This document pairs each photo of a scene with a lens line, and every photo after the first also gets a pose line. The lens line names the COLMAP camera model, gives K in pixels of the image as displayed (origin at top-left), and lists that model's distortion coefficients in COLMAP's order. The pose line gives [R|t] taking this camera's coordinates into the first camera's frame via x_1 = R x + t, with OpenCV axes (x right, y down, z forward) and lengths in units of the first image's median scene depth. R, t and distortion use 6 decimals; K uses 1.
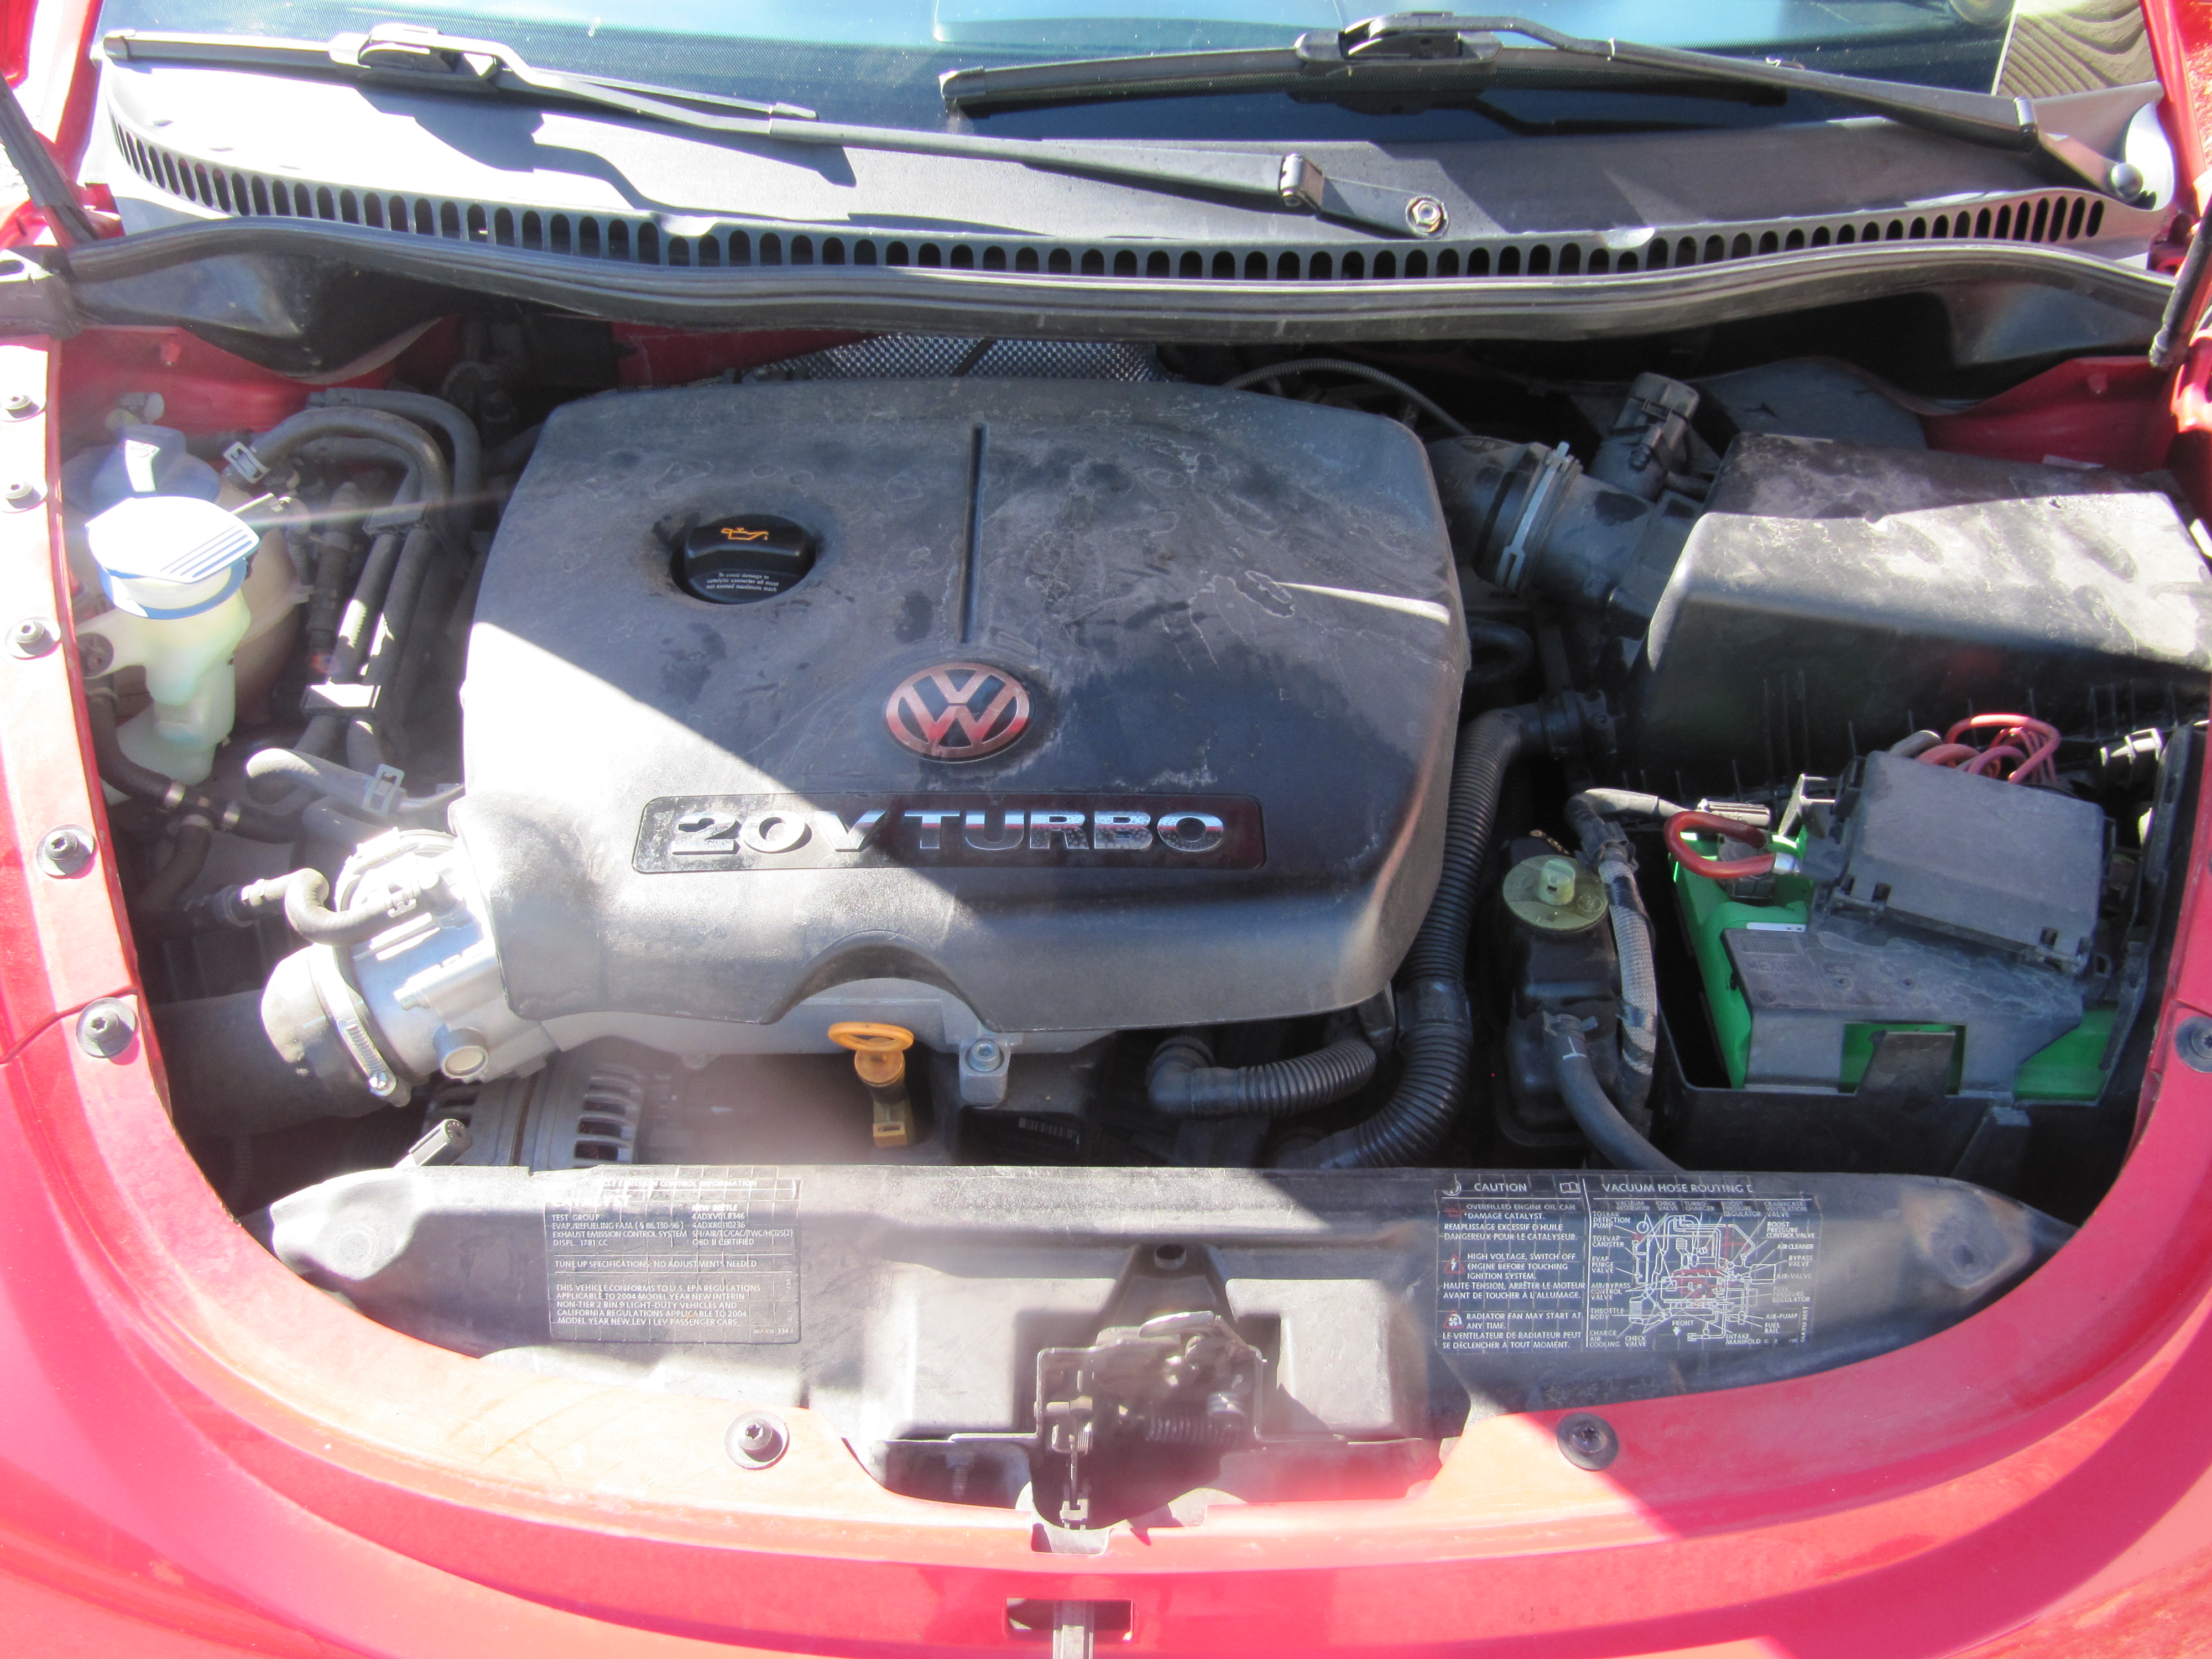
lens RADIAL K [[1826.2, 0, 1126.1], [0, 1826.2, 827.4], [0, 0, 1]] dist [-0.050536, 0.012511]
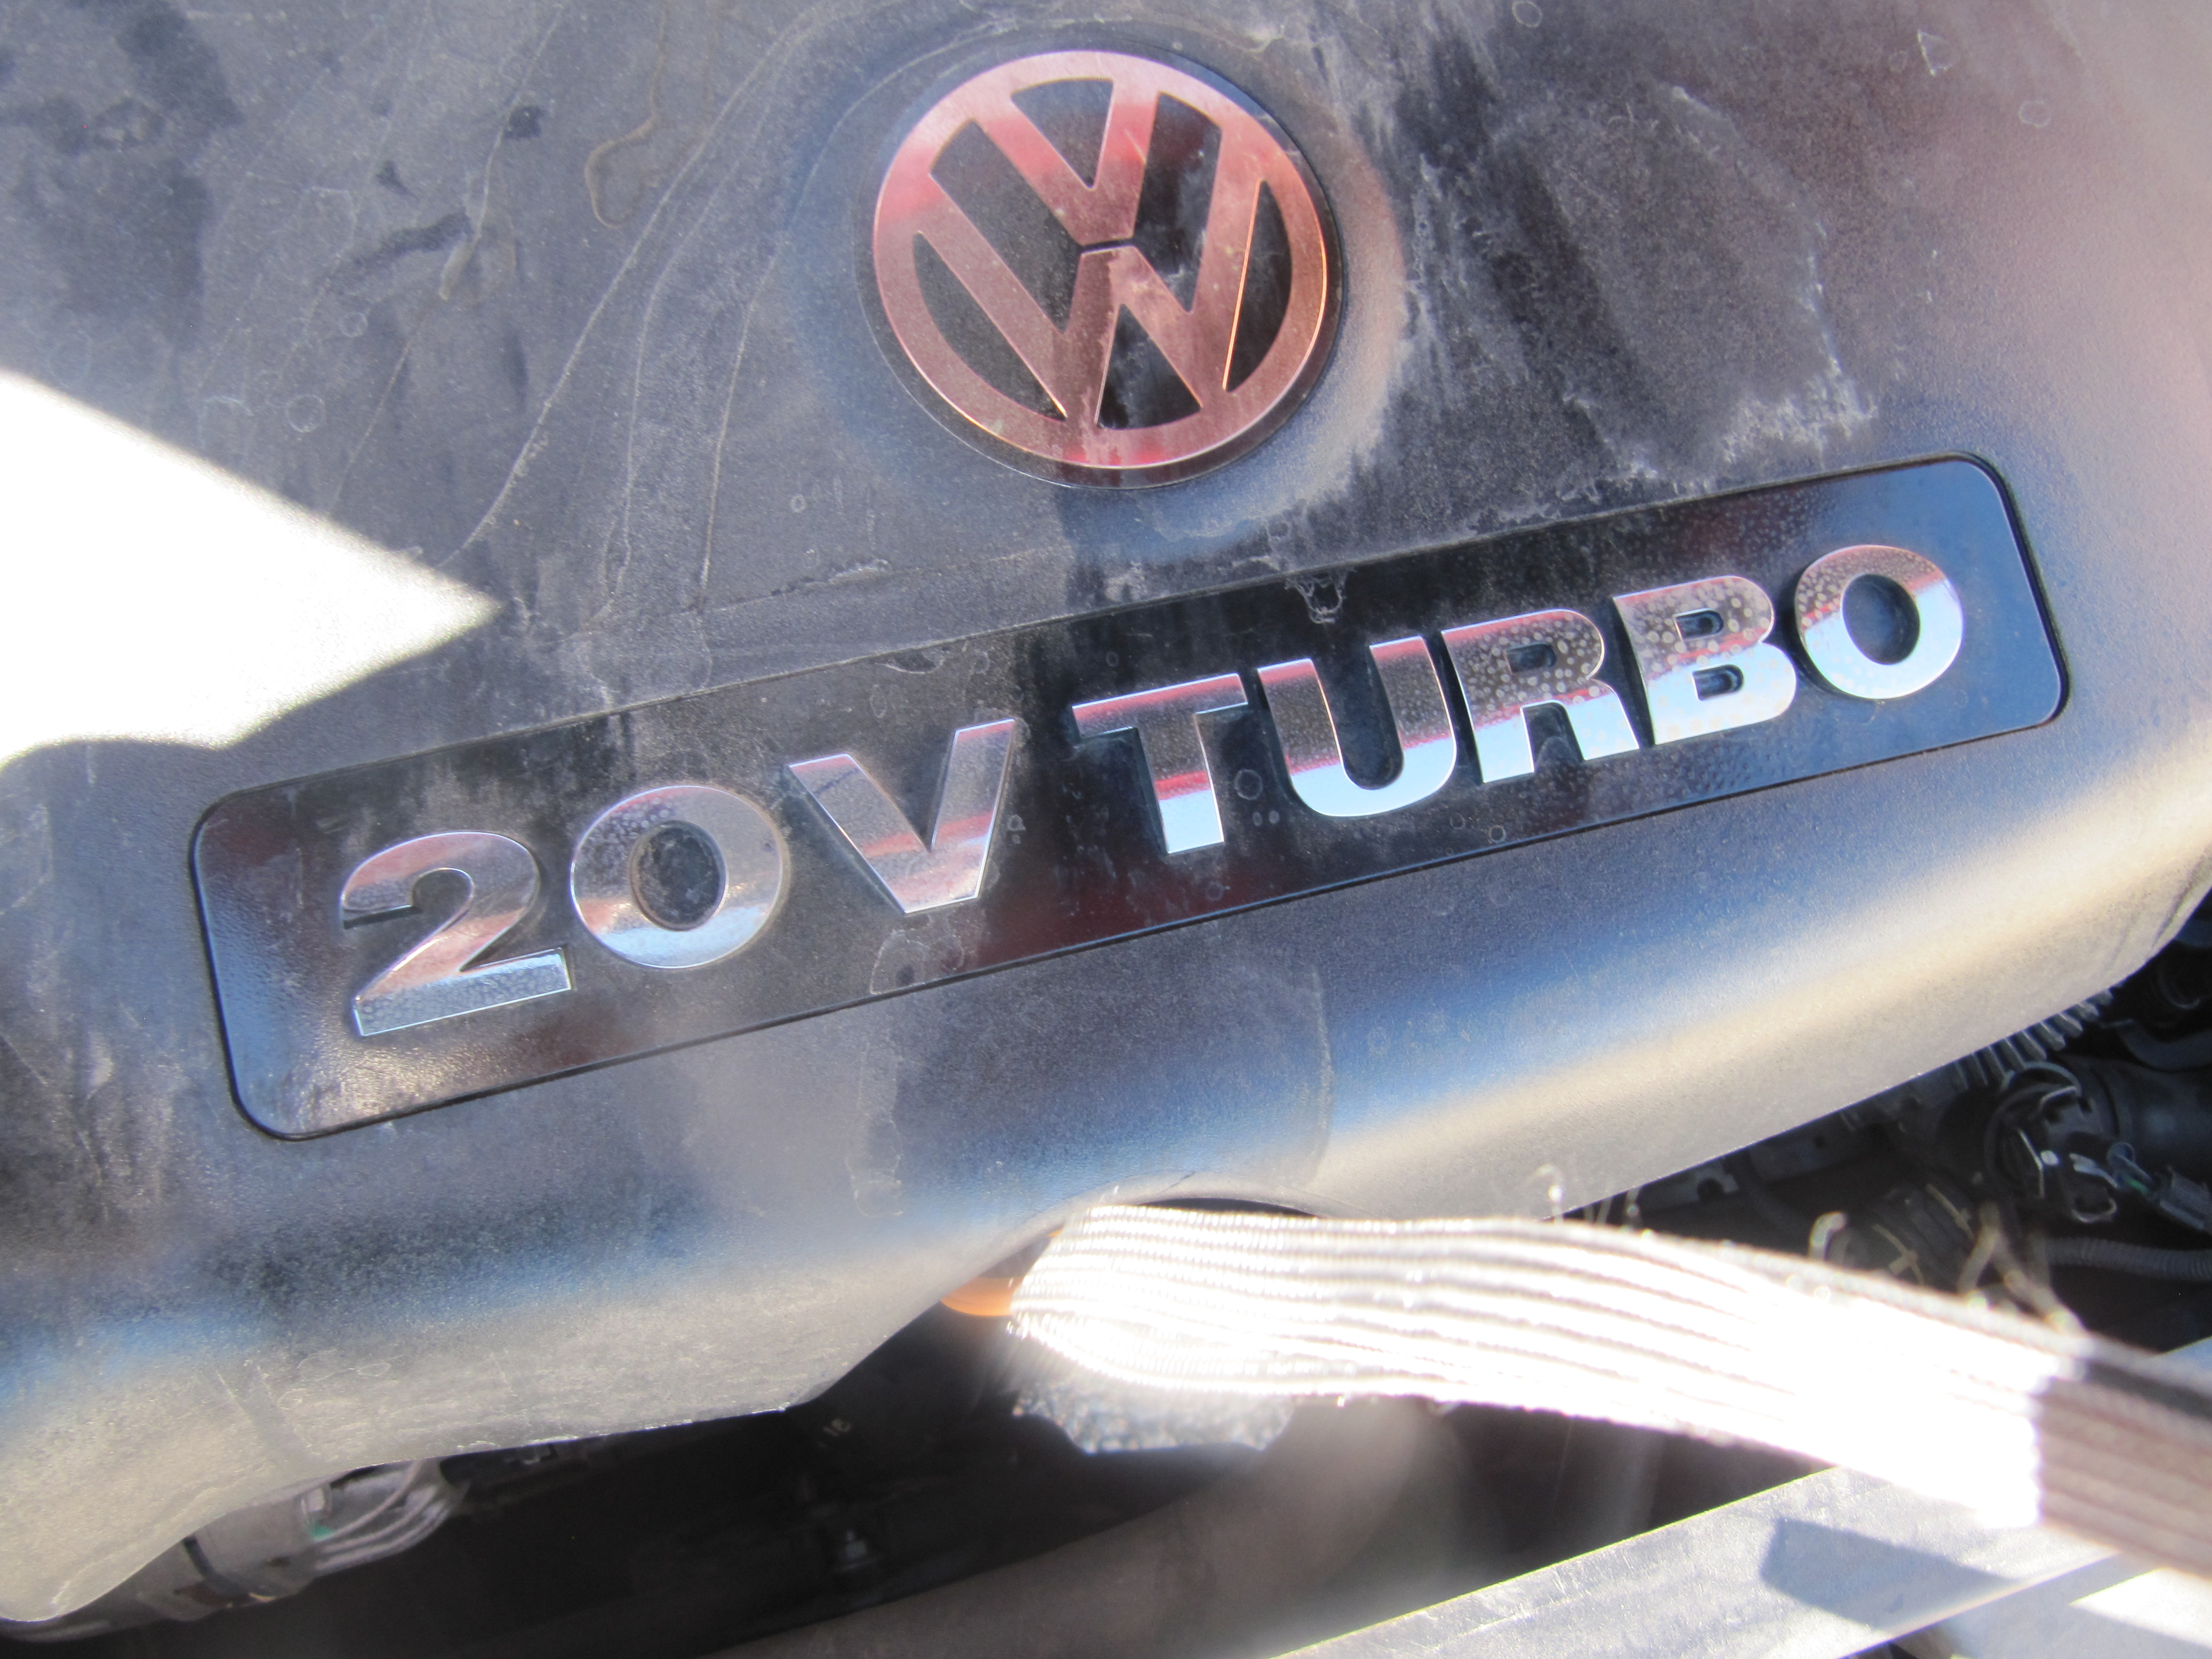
lens RADIAL K [[1826.2, 0, 1126.1], [0, 1826.2, 827.4], [0, 0, 1]] dist [-0.050536, 0.012511]
pose [[0.961105, -0.194863, 0.195720, -0.168206], [0.049814, 0.819342, 0.571137, -0.161509], [-0.271655, -0.539173, 0.797180, 0.700337]]
